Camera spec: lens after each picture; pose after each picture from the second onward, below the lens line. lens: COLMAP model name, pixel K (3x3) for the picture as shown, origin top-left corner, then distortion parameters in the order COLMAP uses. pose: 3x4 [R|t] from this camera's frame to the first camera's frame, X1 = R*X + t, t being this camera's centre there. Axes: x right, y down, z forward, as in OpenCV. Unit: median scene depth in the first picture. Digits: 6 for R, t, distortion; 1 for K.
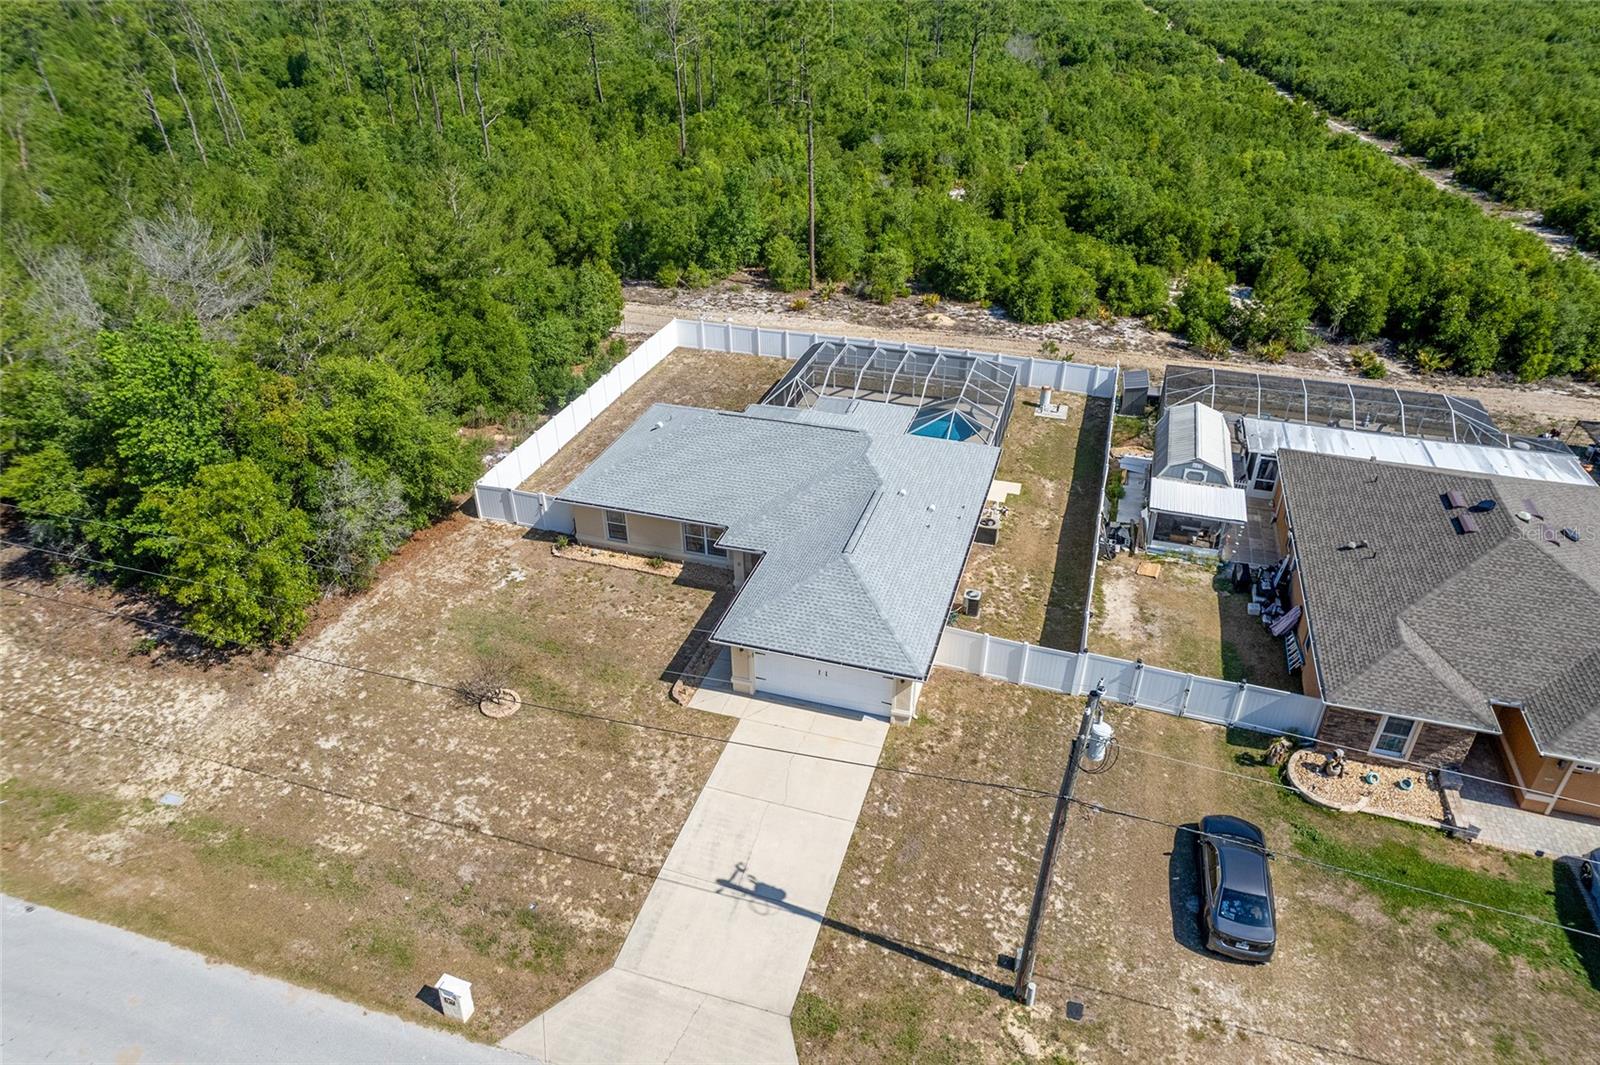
lens RADIAL K [[1018.8, 0, 805.2], [0, 1018.8, 553.4], [0, 0, 1]] dist [-0.077575, 0.077330]
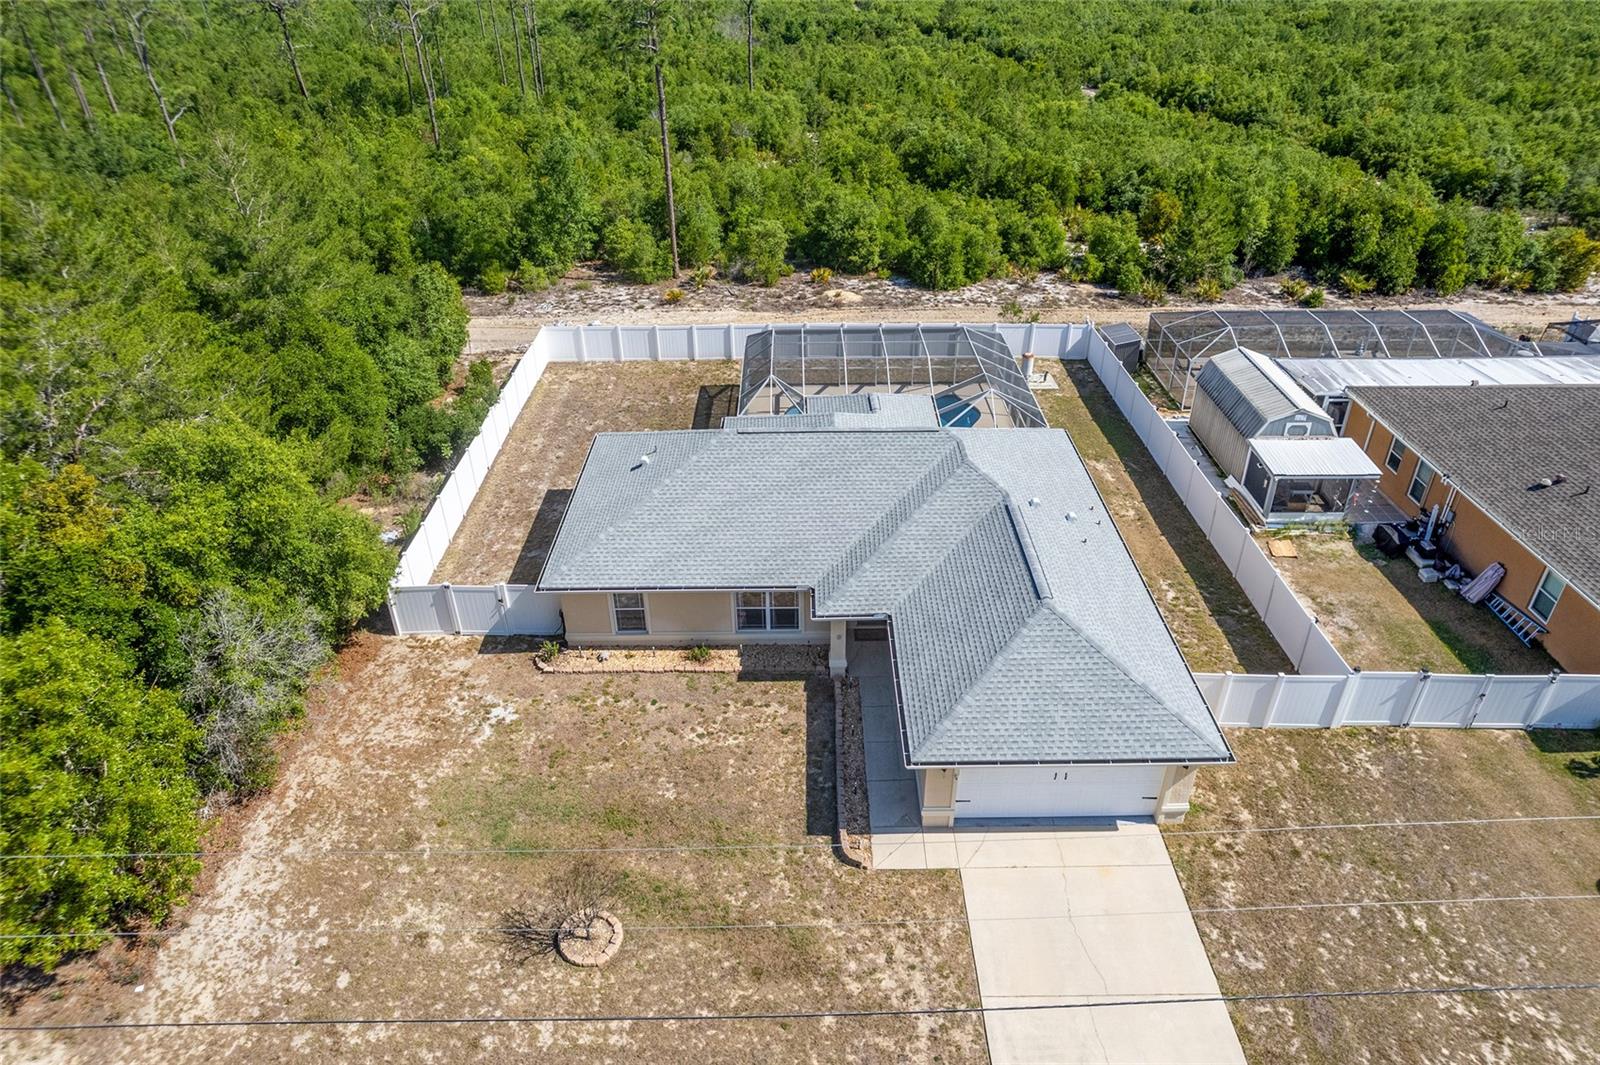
lens RADIAL K [[1018.8, 0, 805.2], [0, 1018.8, 553.4], [0, 0, 1]] dist [-0.077575, 0.077330]
pose [[0.952908, -0.165070, 0.254398, -0.224046], [0.166013, 0.985961, 0.017916, -0.055220], [-0.253783, 0.025161, 0.966934, 0.277514]]
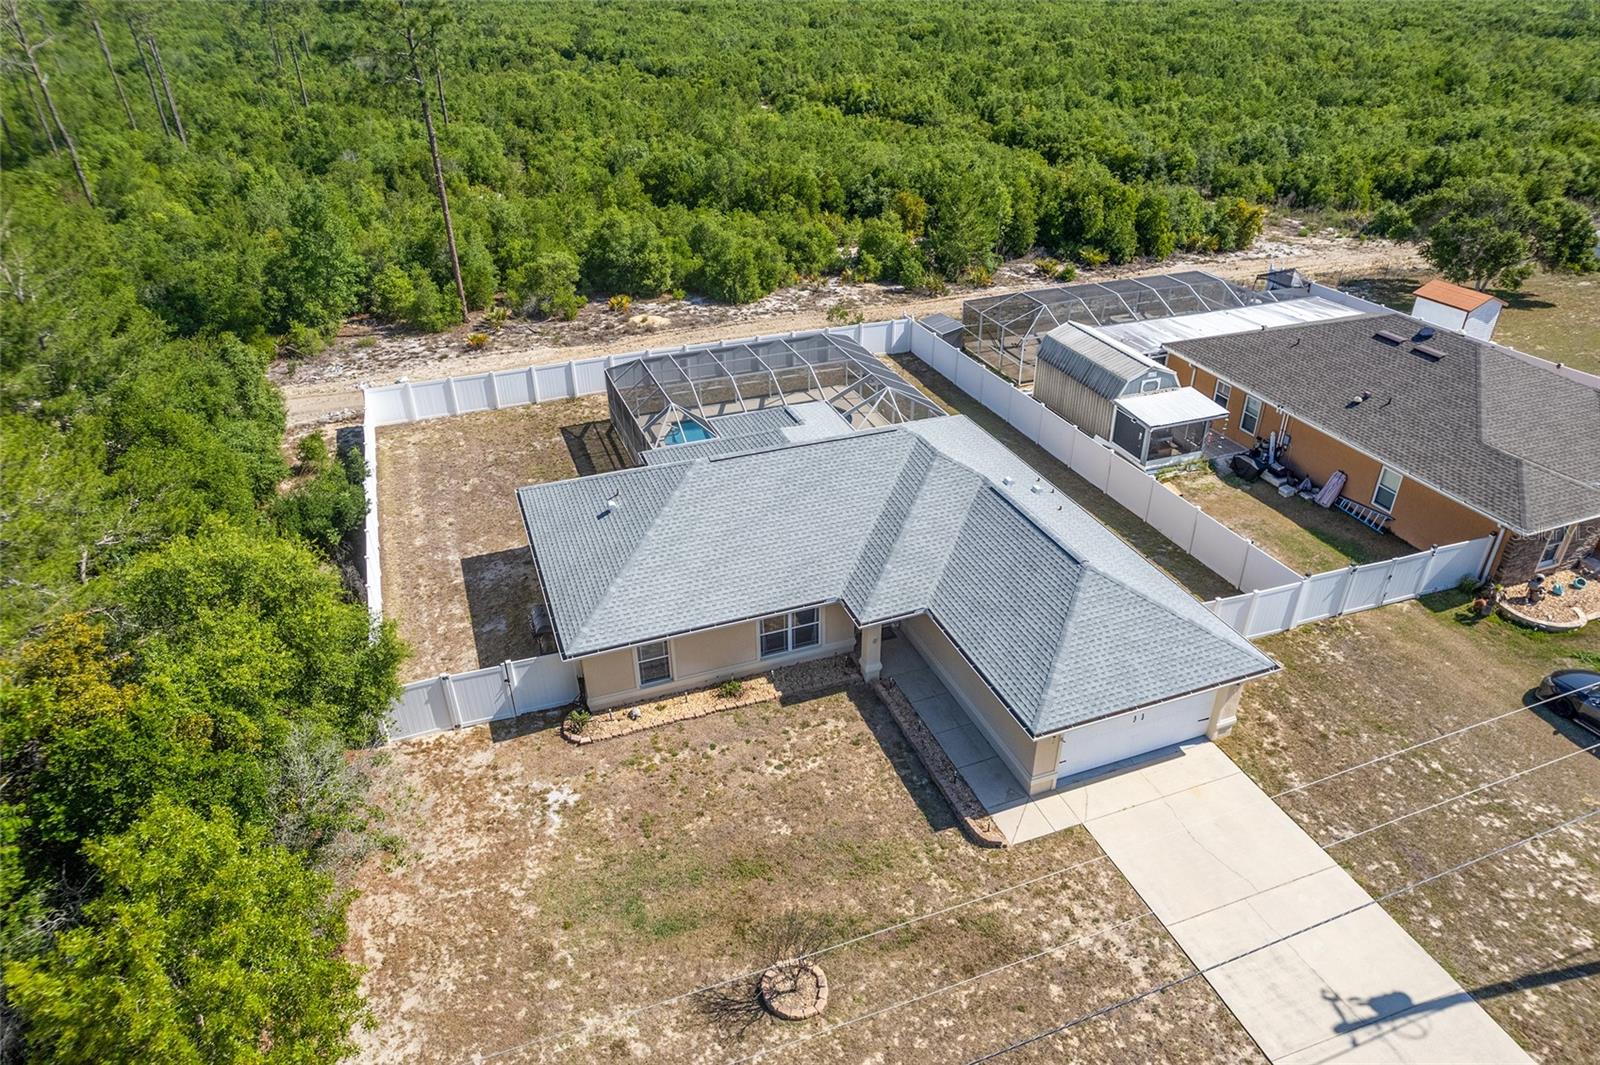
lens RADIAL K [[1018.8, 0, 805.2], [0, 1018.8, 553.4], [0, 0, 1]] dist [-0.077575, 0.077330]
pose [[0.789140, -0.322157, 0.522946, -0.399722], [0.332725, 0.939882, 0.076915, -0.103902], [-0.516286, 0.113301, 0.848888, 0.353391]]
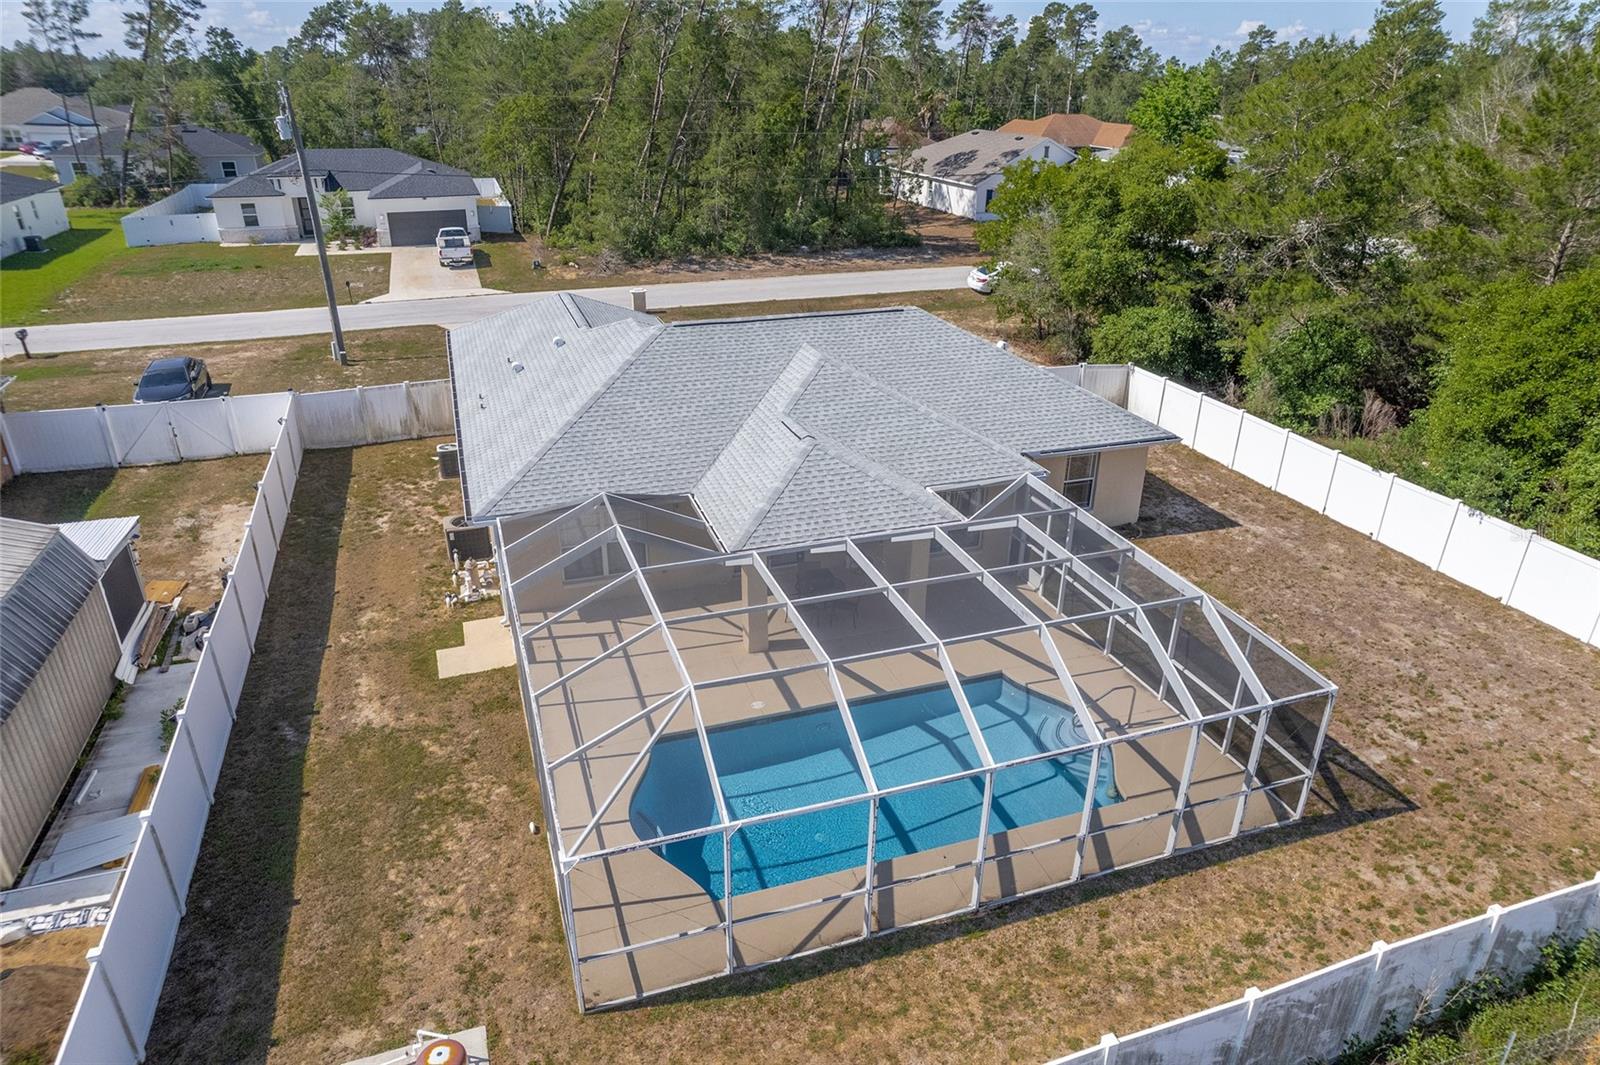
lens RADIAL K [[1018.8, 0, 805.2], [0, 1018.8, 553.4], [0, 0, 1]] dist [-0.077575, 0.077330]
pose [[-0.804044, 0.251816, -0.538611, 0.316596], [-0.324776, 0.572784, 0.752621, -0.474671], [0.498030, 0.780069, -0.378760, 1.252380]]
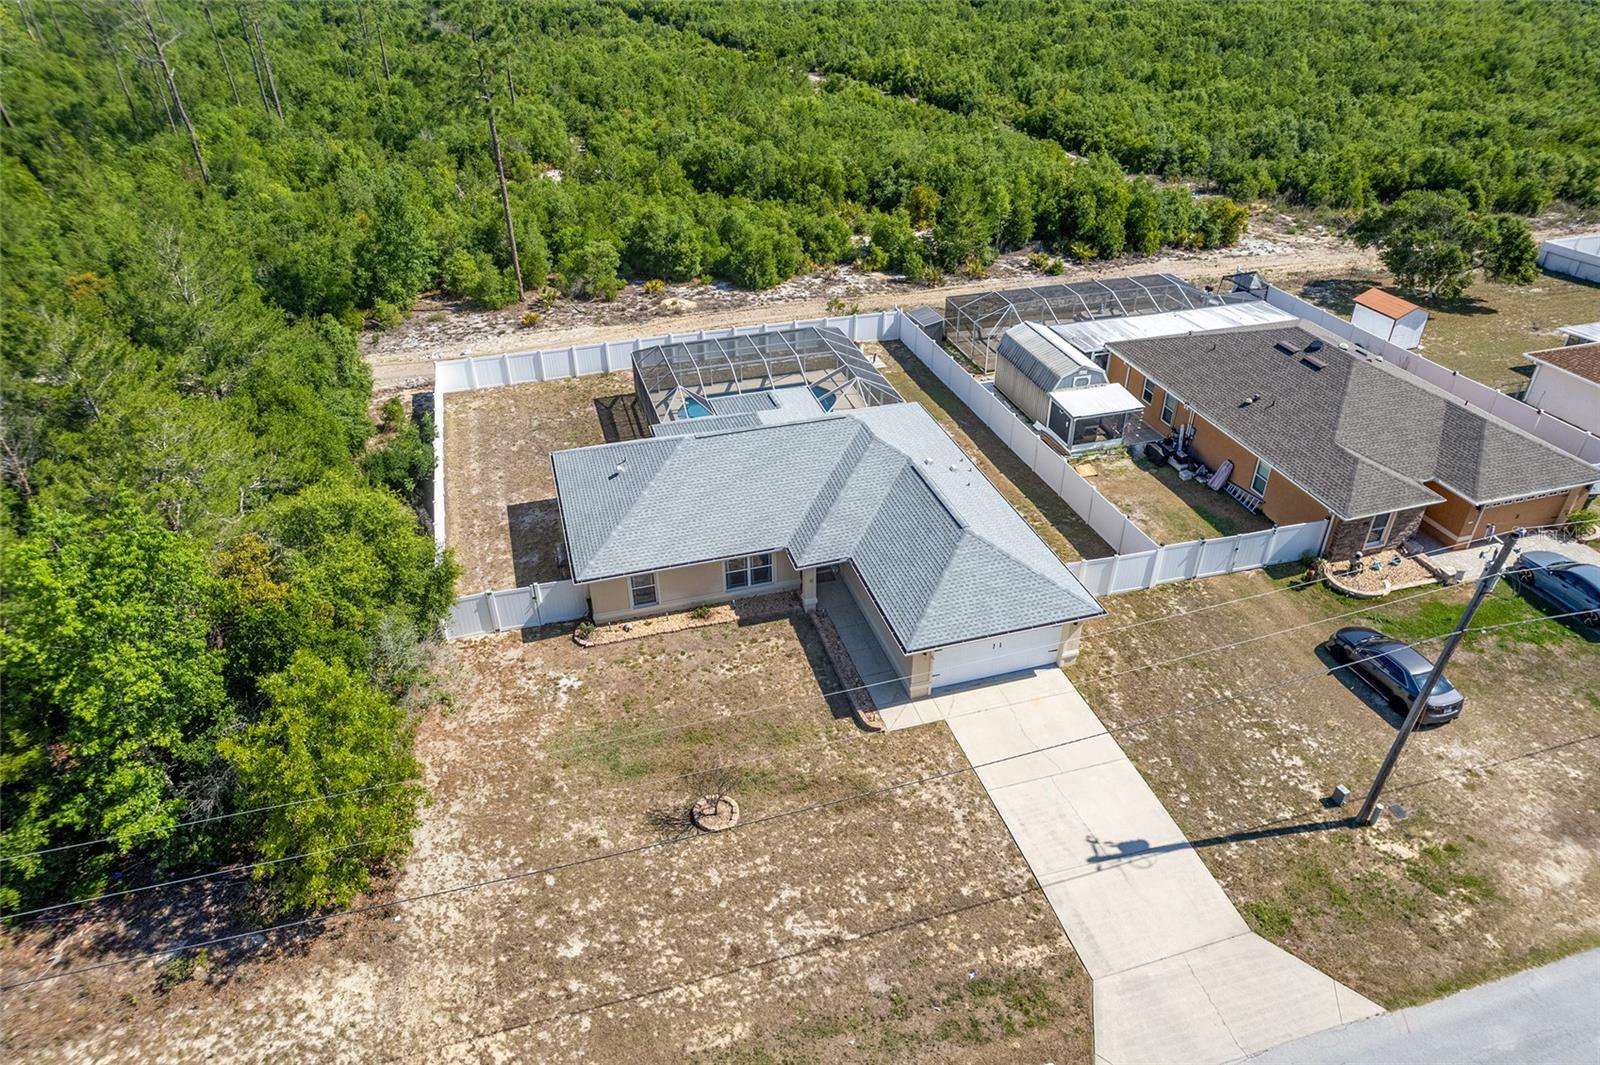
lens RADIAL K [[1018.8, 0, 805.2], [0, 1018.8, 553.4], [0, 0, 1]] dist [-0.077575, 0.077330]
pose [[0.829747, -0.312210, 0.462650, -0.434048], [0.300128, 0.948454, 0.101775, -0.097064], [-0.470577, 0.054407, 0.880680, 0.144597]]
